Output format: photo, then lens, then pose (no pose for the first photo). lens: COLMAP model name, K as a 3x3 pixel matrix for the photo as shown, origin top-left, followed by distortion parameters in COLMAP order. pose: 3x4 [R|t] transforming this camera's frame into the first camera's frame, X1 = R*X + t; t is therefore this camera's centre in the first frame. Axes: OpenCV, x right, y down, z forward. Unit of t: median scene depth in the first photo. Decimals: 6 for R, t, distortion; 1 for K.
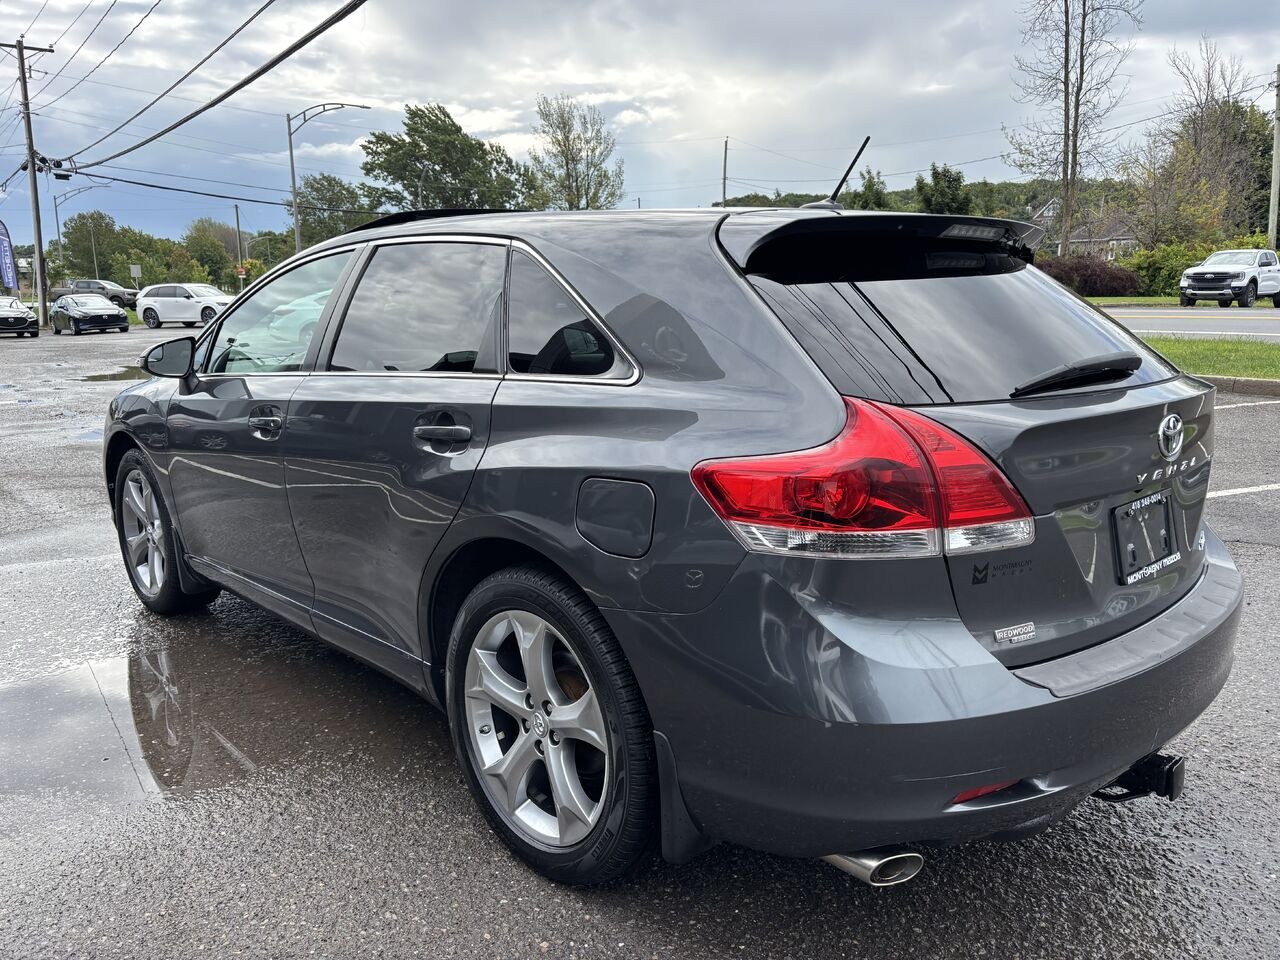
lens RADIAL K [[976.5, 0, 622.3], [0, 976.5, 505.4], [0, 0, 1]] dist [0.037371, -0.030772]
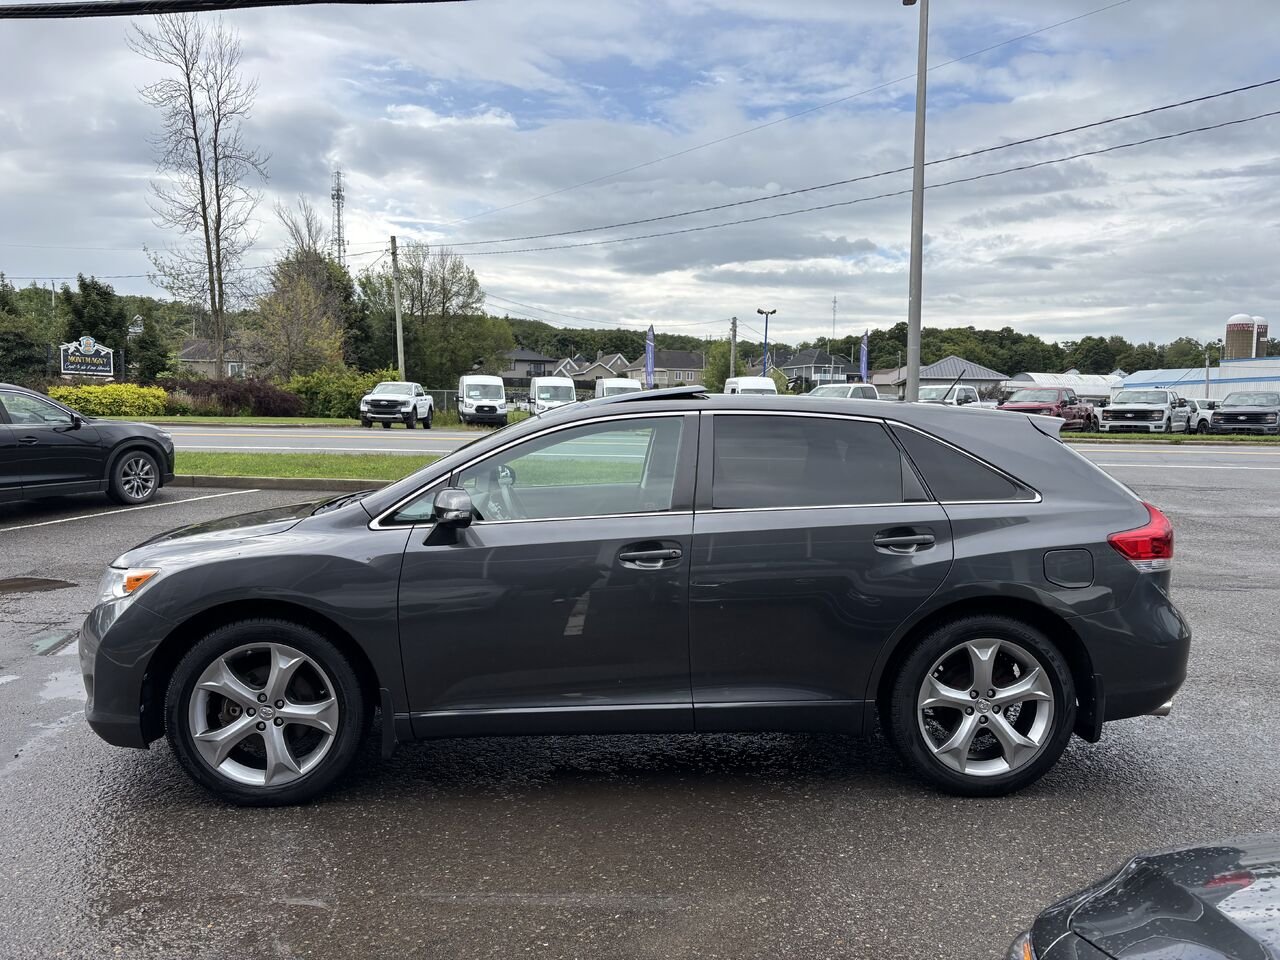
lens RADIAL K [[976.5, 0, 636.1], [0, 976.5, 512.7], [0, 0, 1]] dist [0.037371, -0.030772]
pose [[0.625809, -0.062059, 0.777503, -0.107180], [0.143945, 0.988896, -0.036929, -0.007935], [-0.766578, 0.135028, 0.627794, 0.021841]]
